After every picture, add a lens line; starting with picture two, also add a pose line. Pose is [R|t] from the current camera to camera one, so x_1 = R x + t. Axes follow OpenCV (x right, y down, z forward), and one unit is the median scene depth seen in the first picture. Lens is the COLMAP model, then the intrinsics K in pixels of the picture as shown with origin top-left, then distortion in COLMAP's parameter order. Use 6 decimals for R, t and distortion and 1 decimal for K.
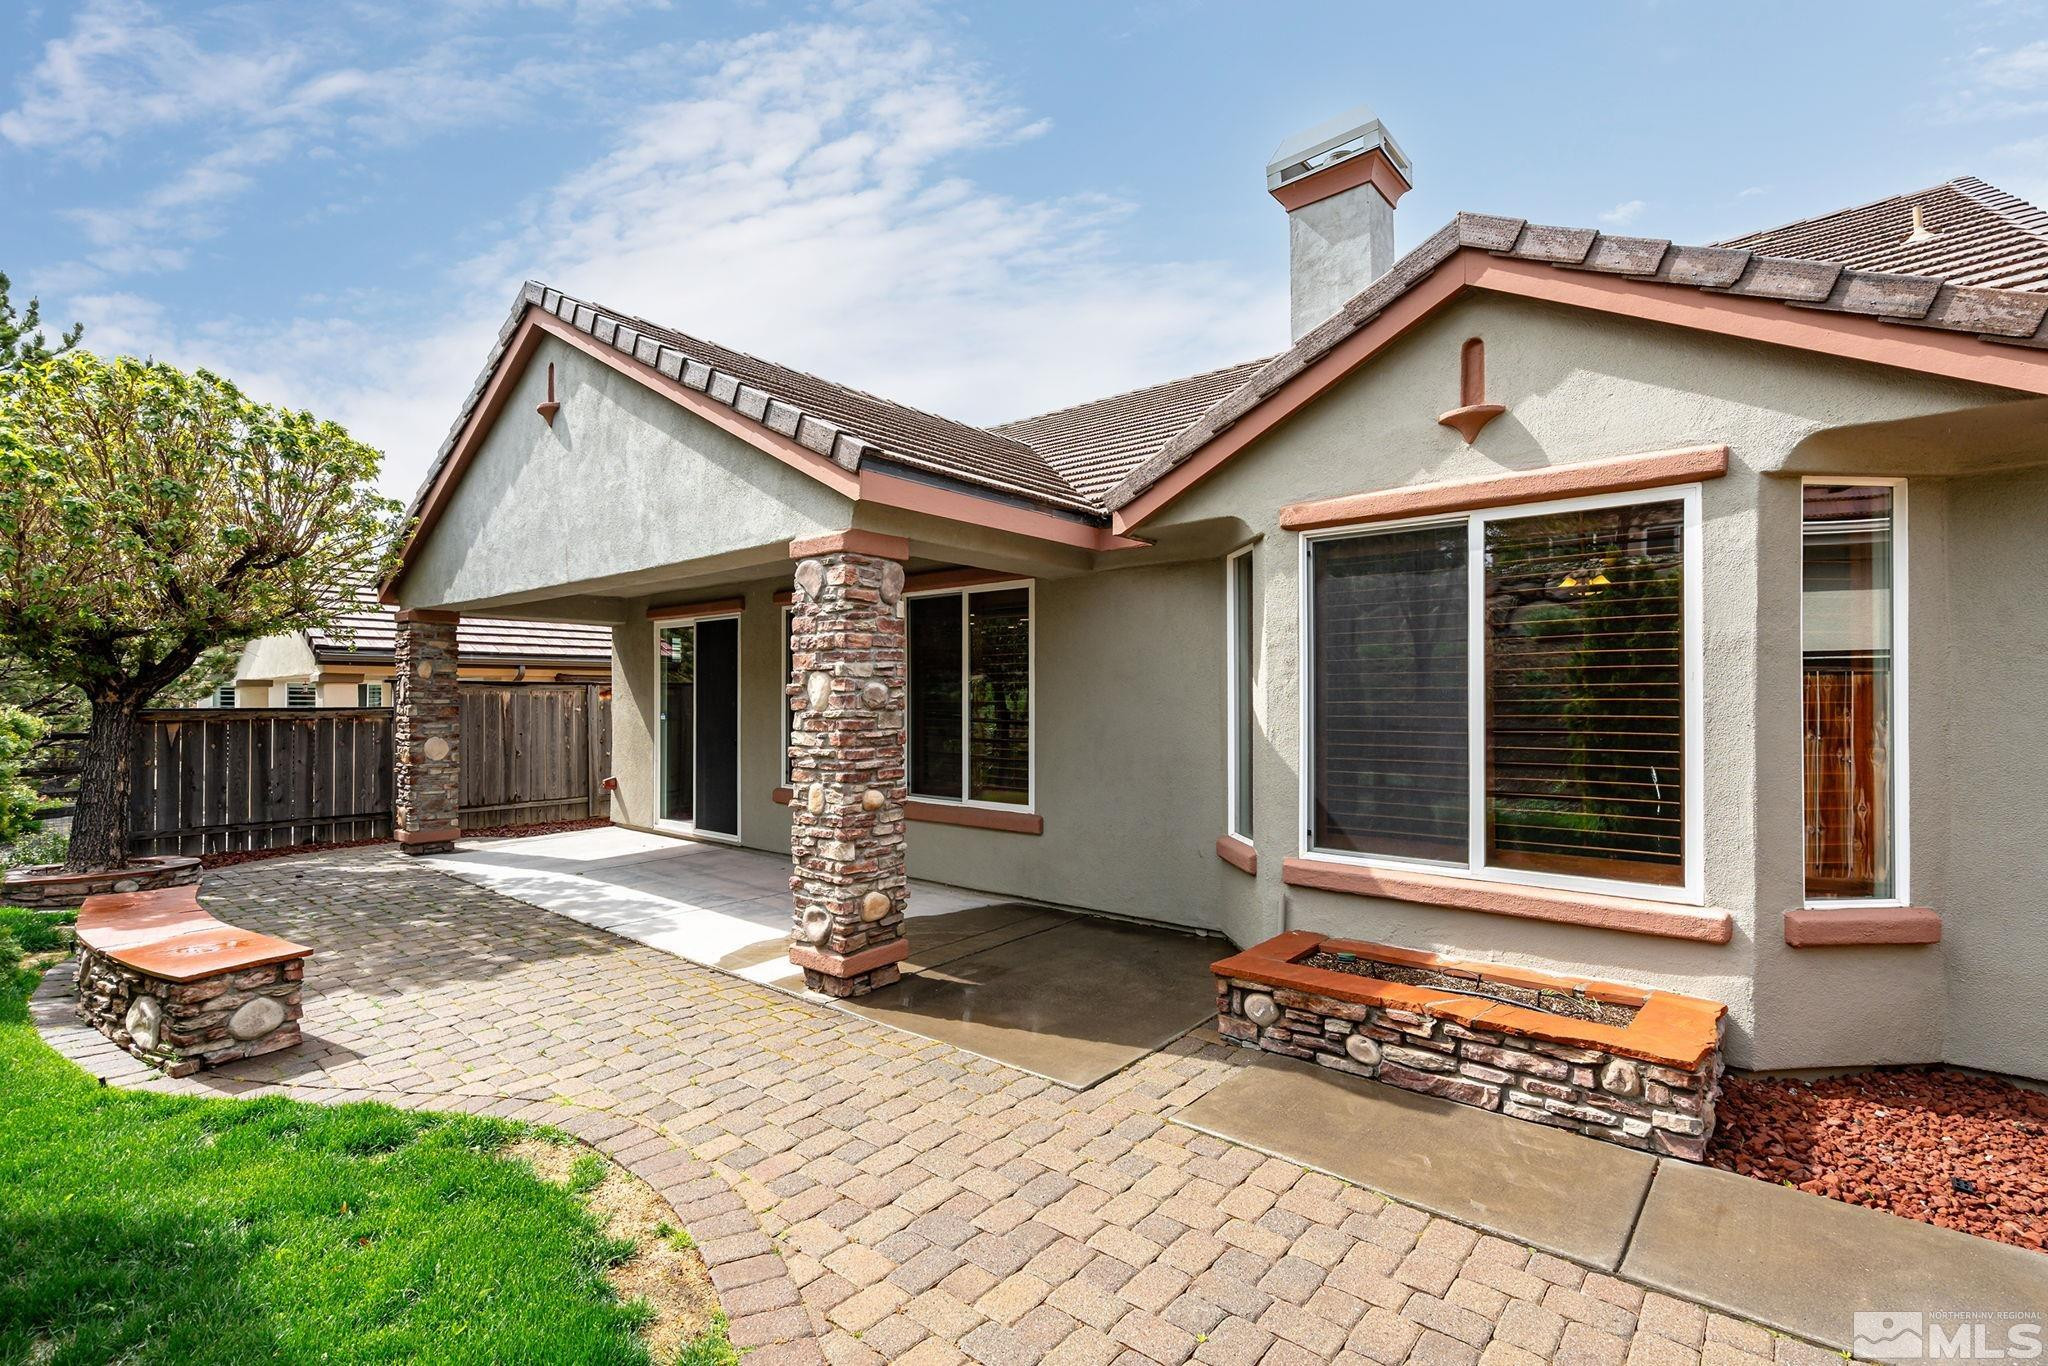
lens RADIAL K [[929.9, 0, 1029.0], [0, 929.9, 697.9], [0, 0, 1]] dist [-0.004296, -0.000233]
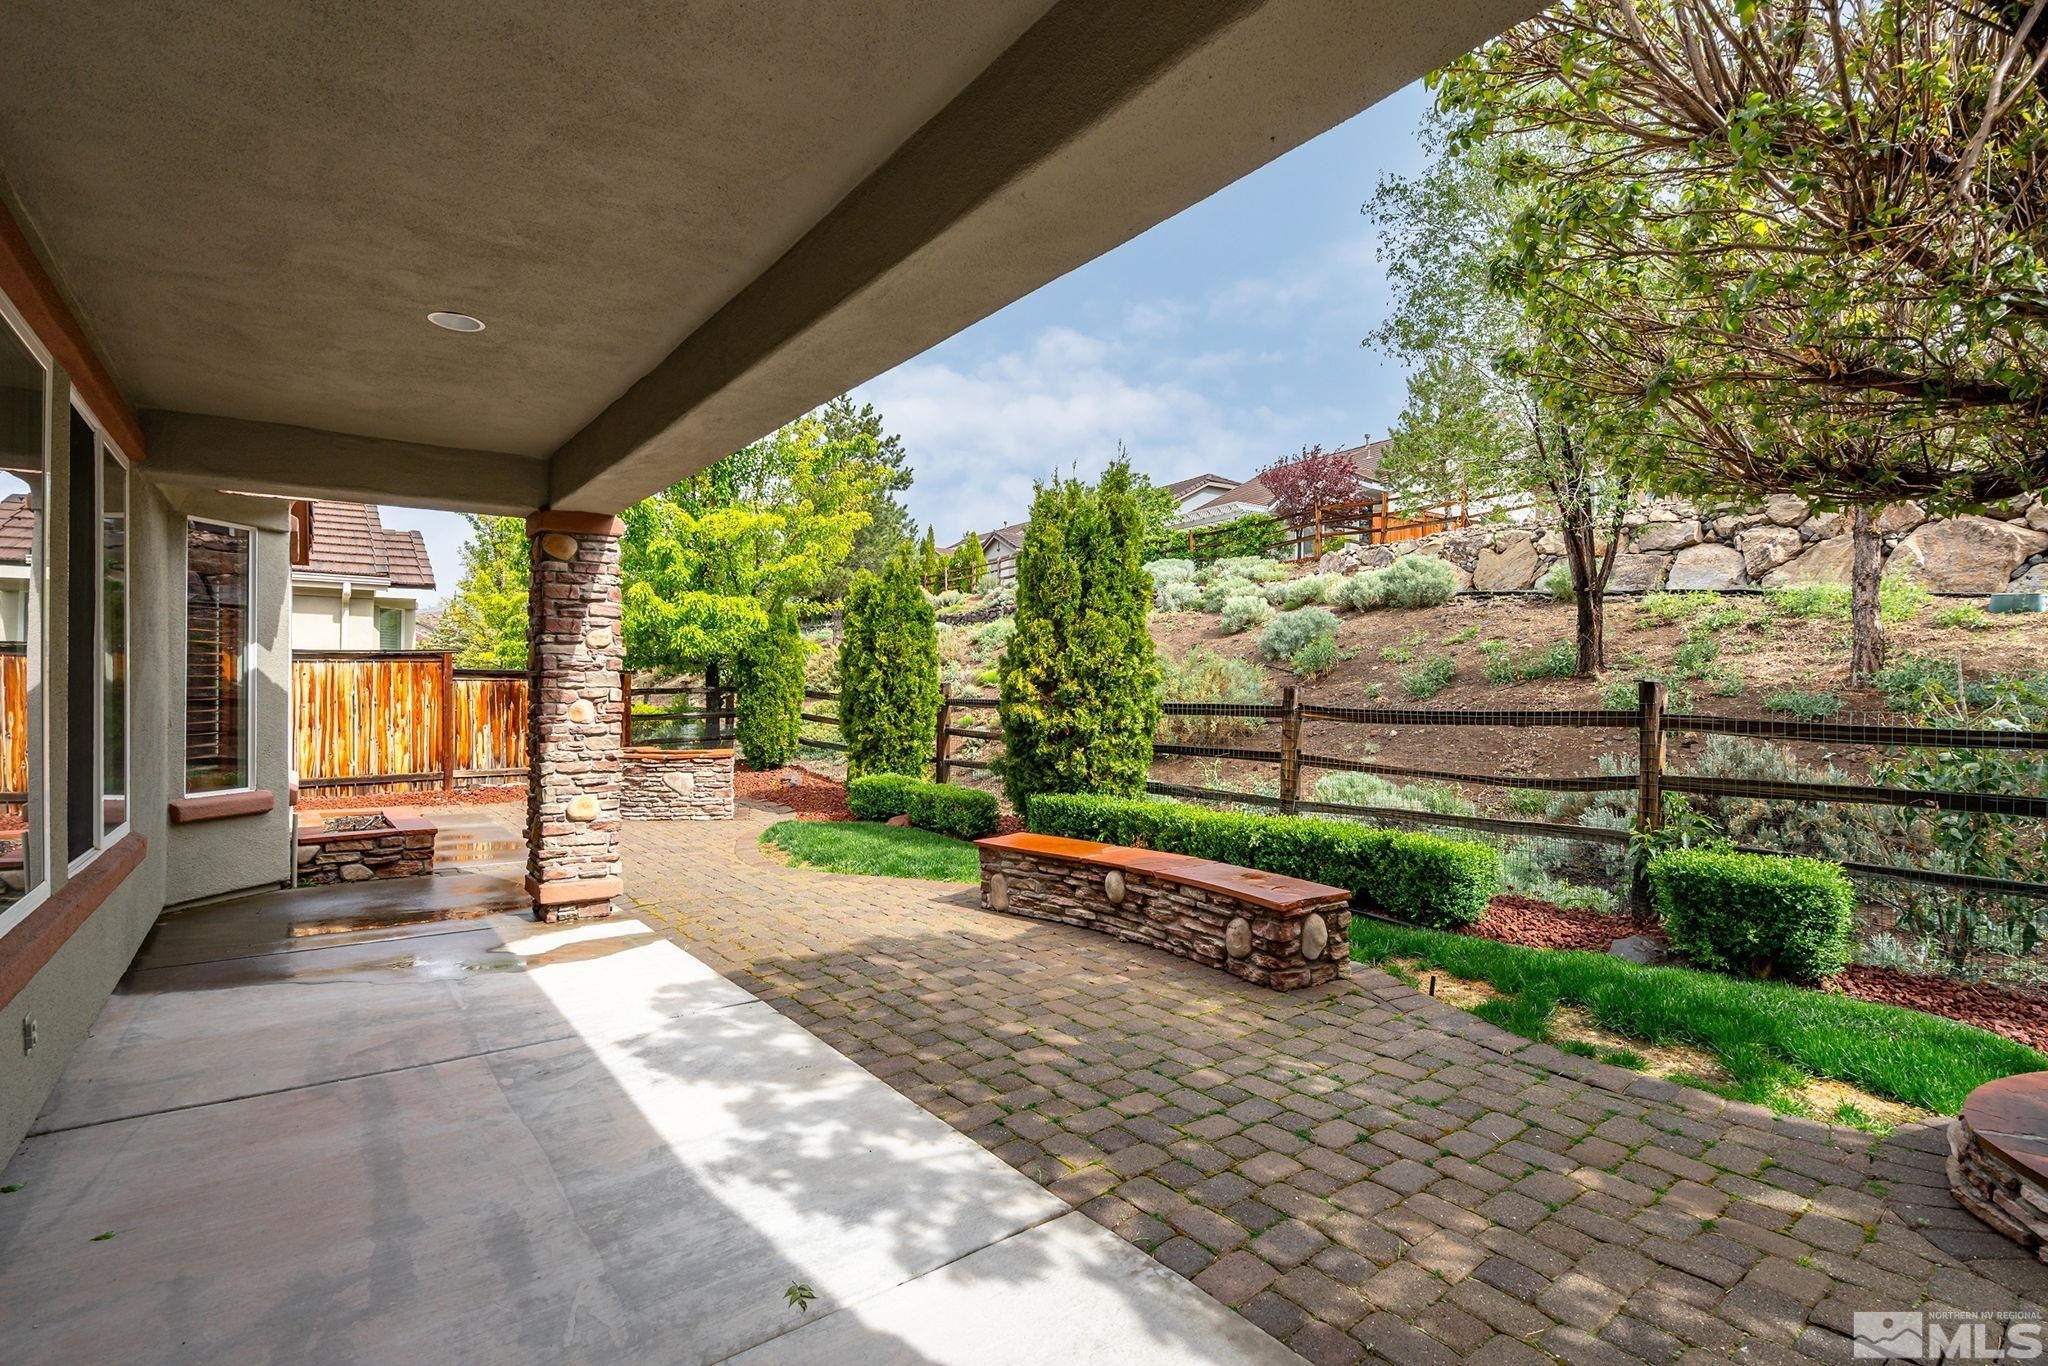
lens RADIAL K [[929.9, 0, 1029.0], [0, 929.9, 697.9], [0, 0, 1]] dist [-0.004296, -0.000233]
pose [[-0.977308, -0.000667, 0.211823, -0.991180], [0.000563, 0.999983, 0.005744, 0.040783], [-0.211823, 0.005733, -0.977291, 2.039525]]
